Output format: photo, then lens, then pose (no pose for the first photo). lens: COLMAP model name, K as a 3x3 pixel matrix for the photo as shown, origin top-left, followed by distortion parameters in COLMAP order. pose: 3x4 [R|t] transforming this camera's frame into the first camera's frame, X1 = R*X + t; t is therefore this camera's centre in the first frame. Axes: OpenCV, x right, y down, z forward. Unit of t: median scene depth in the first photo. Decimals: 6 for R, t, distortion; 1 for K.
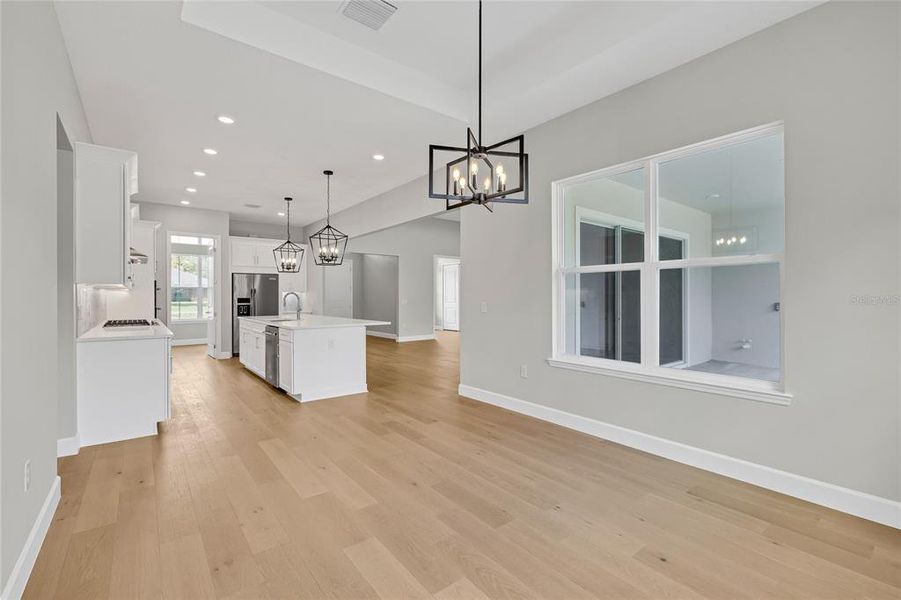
lens RADIAL K [[394.1, 0, 448.1], [0, 394.1, 296.1], [0, 0, 1]] dist [-0.000647, 0.000049]
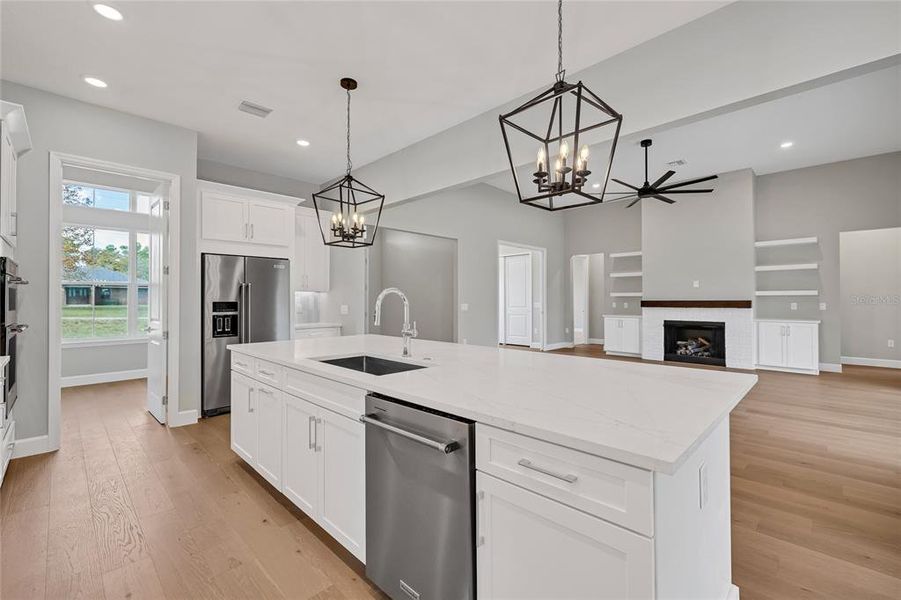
lens RADIAL K [[382.1, 0, 449.8], [0, 382.1, 296.0], [0, 0, 1]] dist [0.003148, 0.000411]
pose [[0.991610, 0.001856, 0.129254, -0.293795], [-0.000940, 0.999974, -0.007144, 0.000492], [-0.129264, 0.006962, 0.991586, 0.466841]]
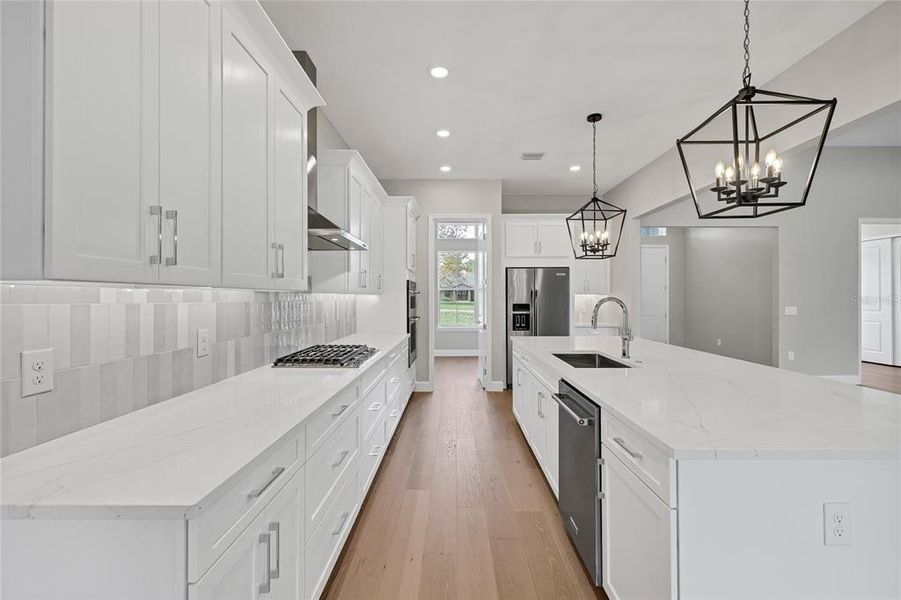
lens RADIAL K [[384.9, 0, 458.5], [0, 384.9, 297.6], [0, 0, 1]] dist [-0.002279, -0.000161]
pose [[0.793173, 0.000723, -0.608996, -0.201559], [0.002489, 0.999987, 0.004430, -0.009026], [0.608992, -0.005029, 0.793161, 0.410897]]
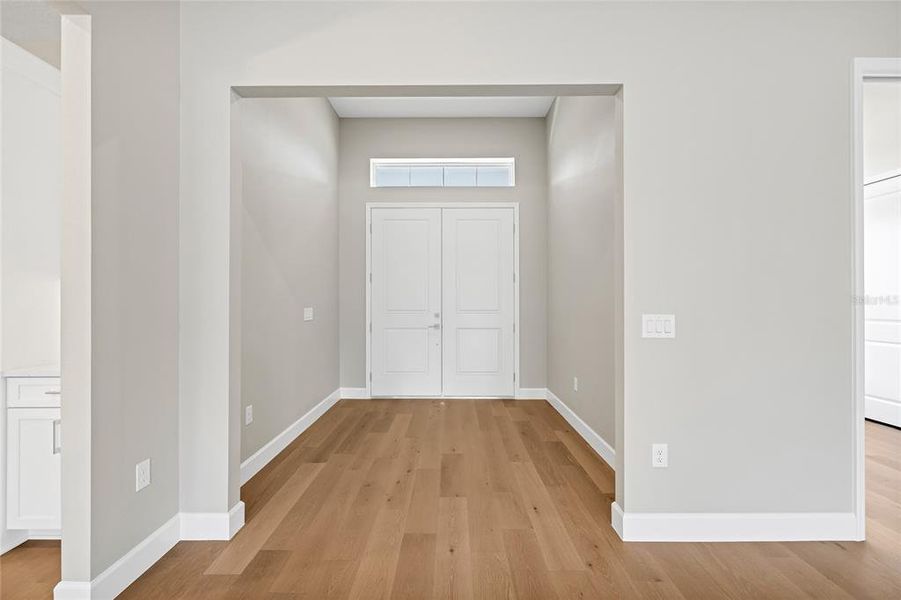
lens RADIAL K [[384.9, 0, 458.5], [0, 384.9, 297.6], [0, 0, 1]] dist [-0.002279, -0.000161]
pose [[0.789939, -0.001021, -0.613185, -0.100404], [0.000480, 0.999999, -0.001046, 0.001202], [0.613185, 0.000532, 0.789939, 1.054756]]
